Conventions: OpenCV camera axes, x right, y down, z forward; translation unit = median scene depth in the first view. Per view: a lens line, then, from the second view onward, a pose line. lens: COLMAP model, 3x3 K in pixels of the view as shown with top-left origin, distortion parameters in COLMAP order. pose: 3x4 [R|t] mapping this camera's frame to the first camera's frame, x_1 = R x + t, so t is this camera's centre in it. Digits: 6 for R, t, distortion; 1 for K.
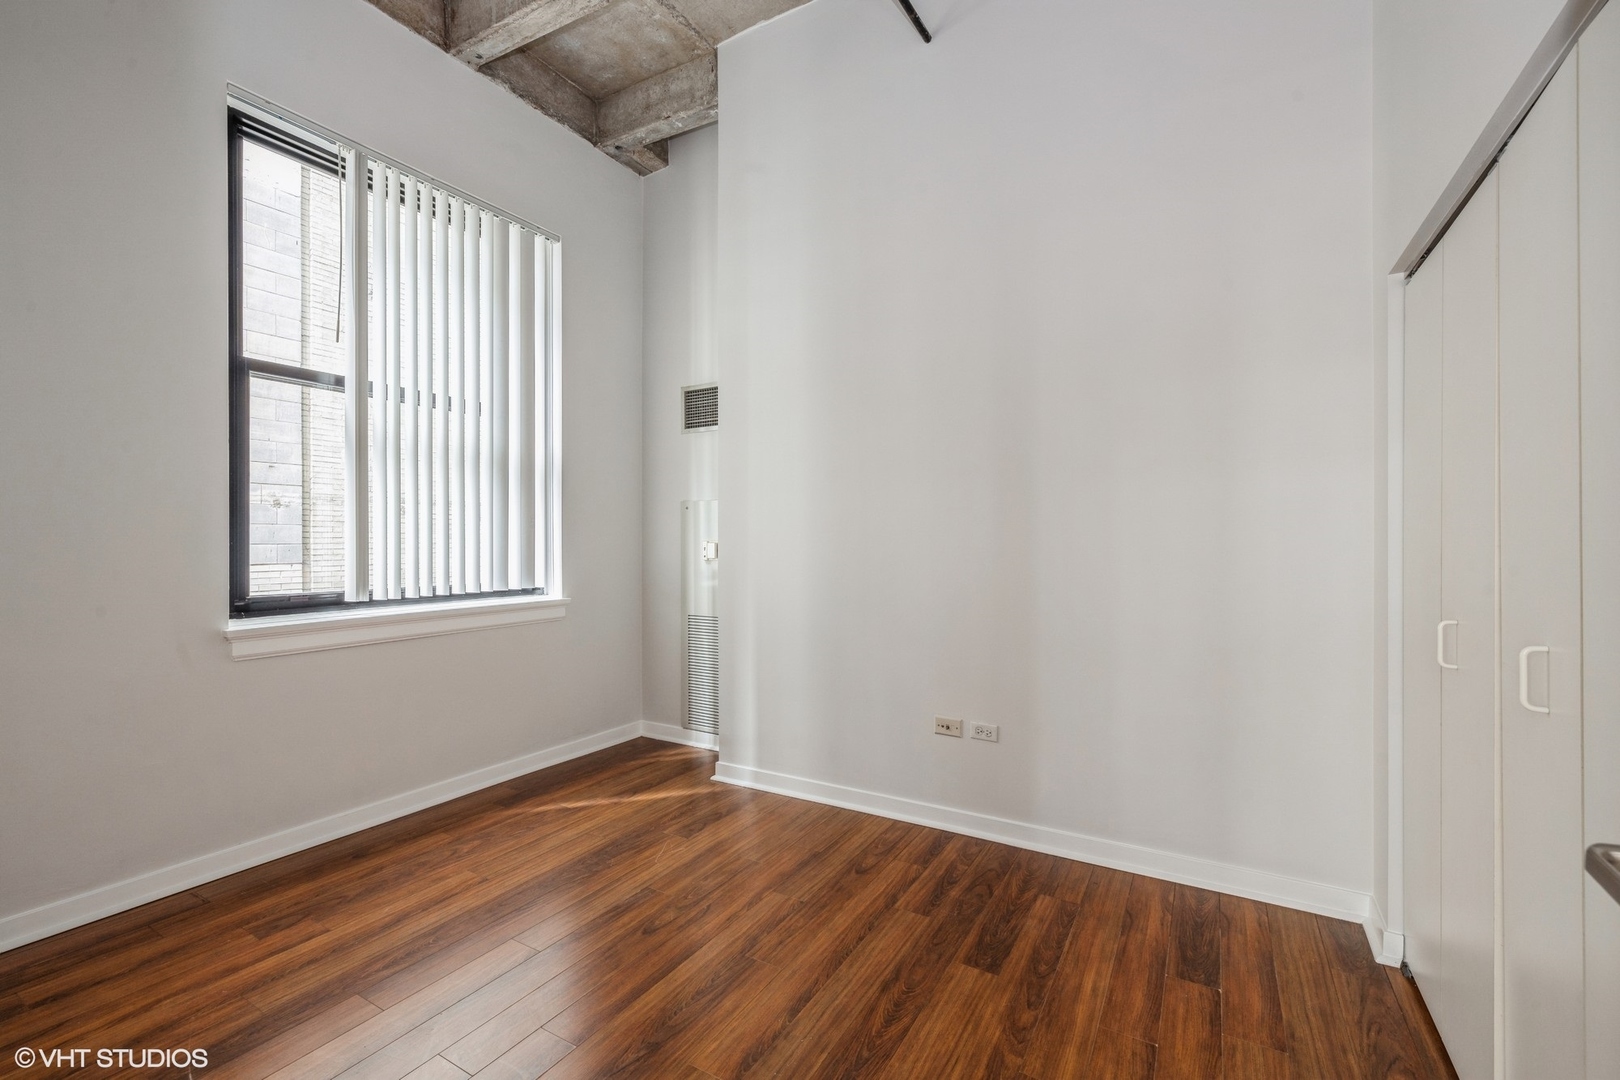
lens RADIAL K [[680.1, 0, 817.6], [0, 680.1, 542.8], [0, 0, 1]] dist [-0.001287, -0.000016]
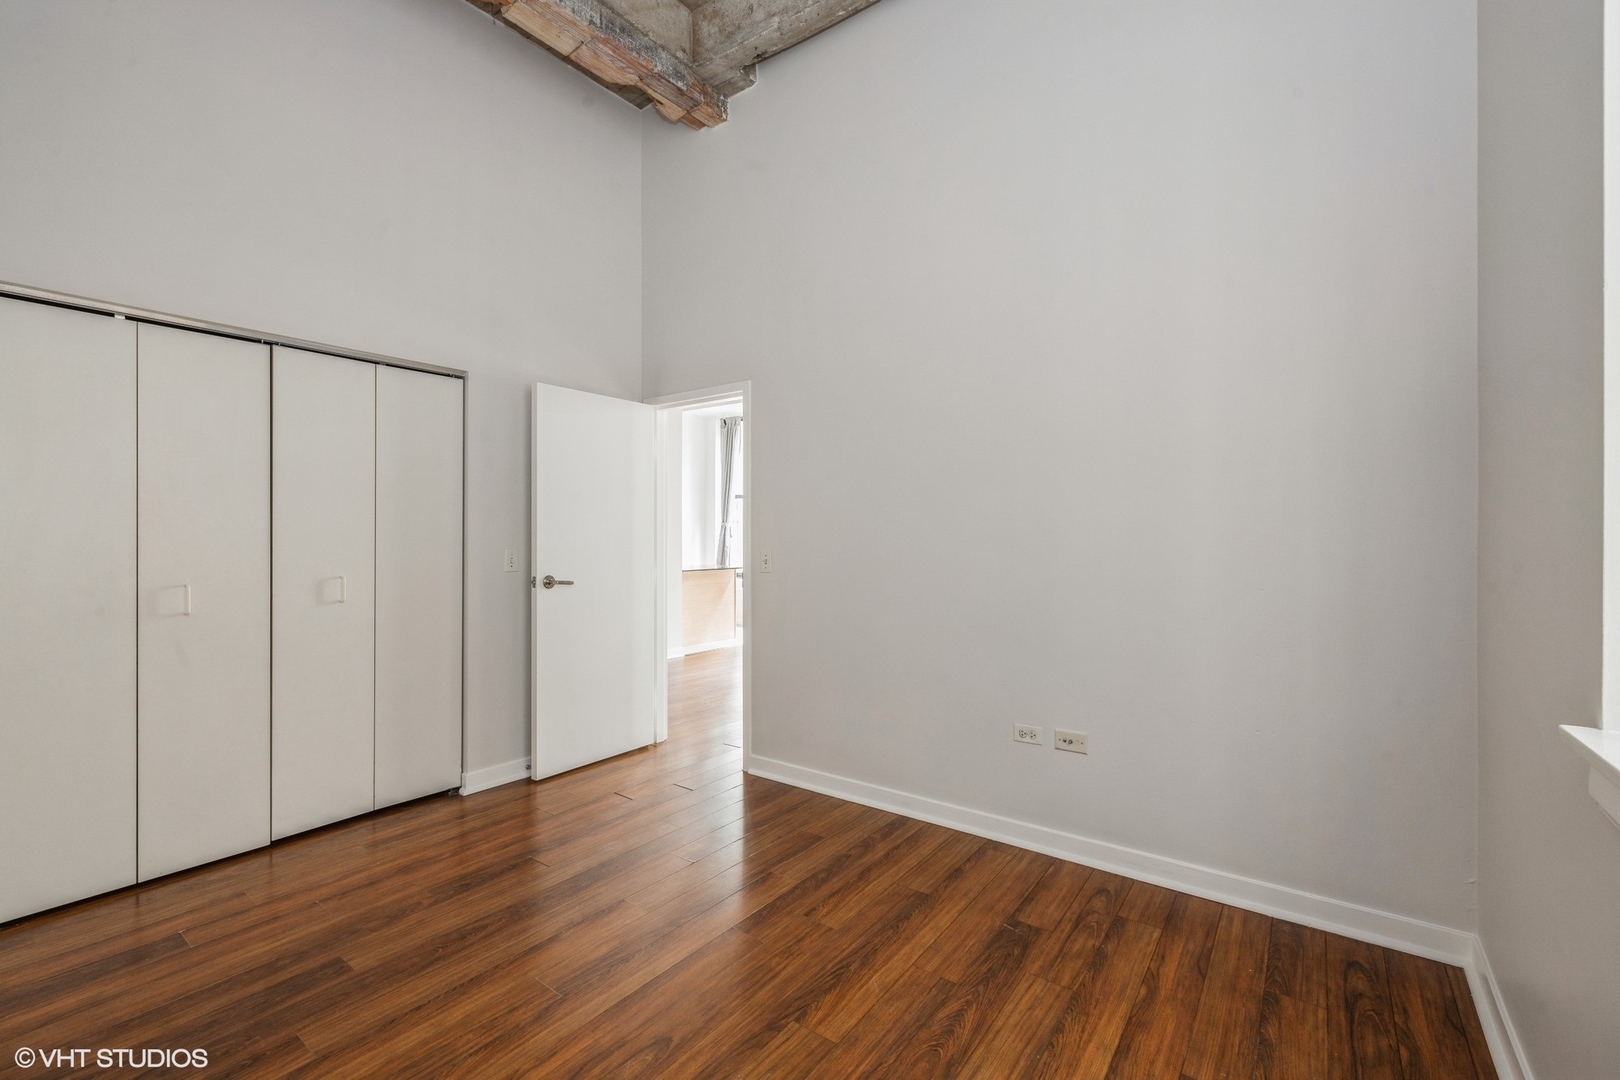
lens RADIAL K [[680.1, 0, 817.6], [0, 680.1, 542.8], [0, 0, 1]] dist [-0.001287, -0.000016]
pose [[-0.994486, 0.001284, 0.104862, -0.557404], [0.002157, 0.999964, 0.008217, 0.006185], [-0.104848, 0.008398, -0.994453, 1.930074]]
